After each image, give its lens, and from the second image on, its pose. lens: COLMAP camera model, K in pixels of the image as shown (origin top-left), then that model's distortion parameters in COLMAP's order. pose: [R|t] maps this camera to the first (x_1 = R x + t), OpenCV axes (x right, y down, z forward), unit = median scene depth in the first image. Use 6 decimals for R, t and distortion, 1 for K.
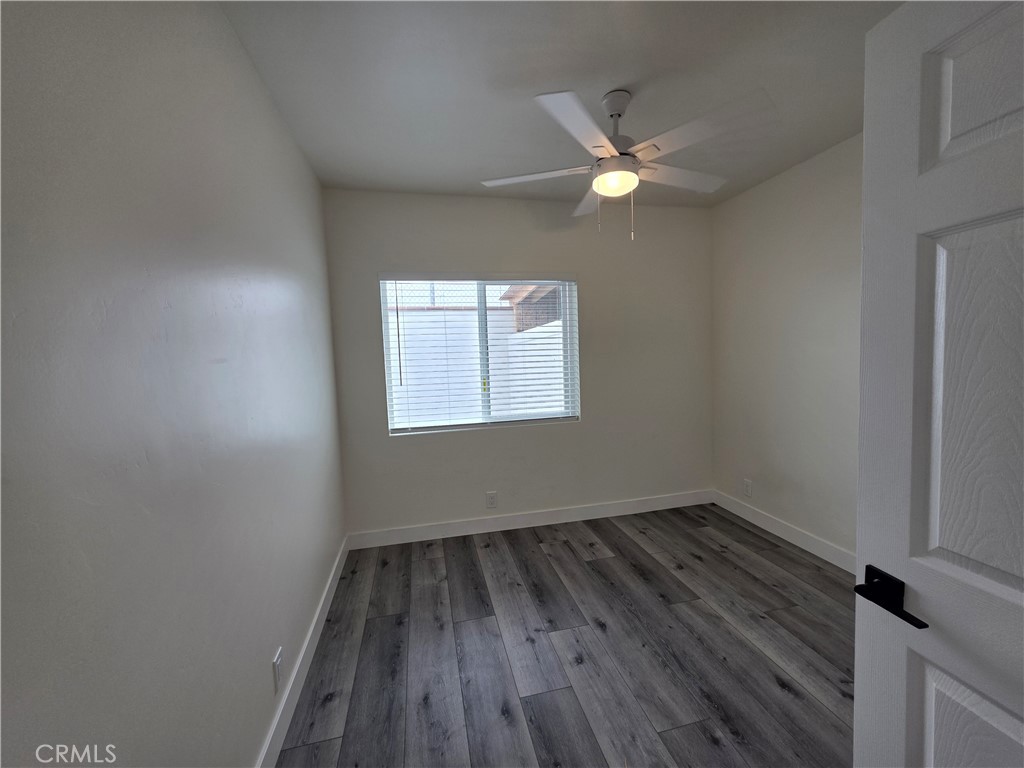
lens RADIAL K [[408.4, 0, 512.0], [0, 408.4, 377.8], [0, 0, 1]] dist [-0.000669, 0.000113]
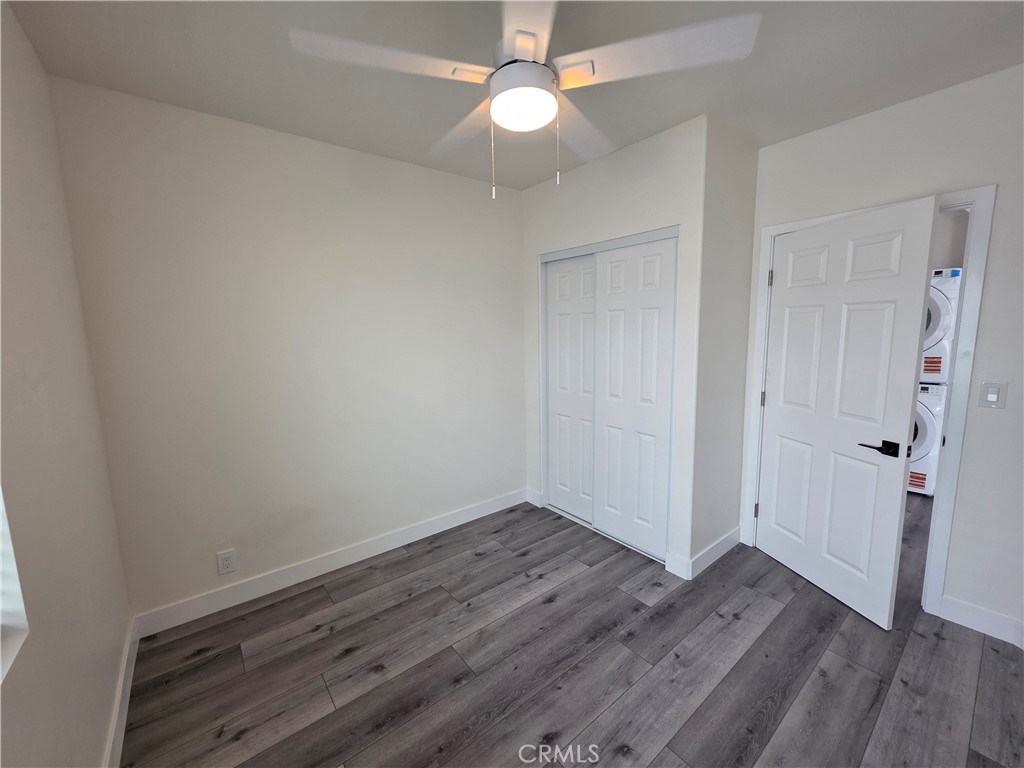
lens RADIAL K [[408.4, 0, 511.6], [0, 408.4, 387.6], [0, 0, 1]] dist [-0.000669, 0.000113]
pose [[-0.434045, -0.086524, 0.896727, -0.293679], [0.090057, 0.986224, 0.138751, -0.095085], [-0.896379, 0.140981, -0.420274, 1.088723]]
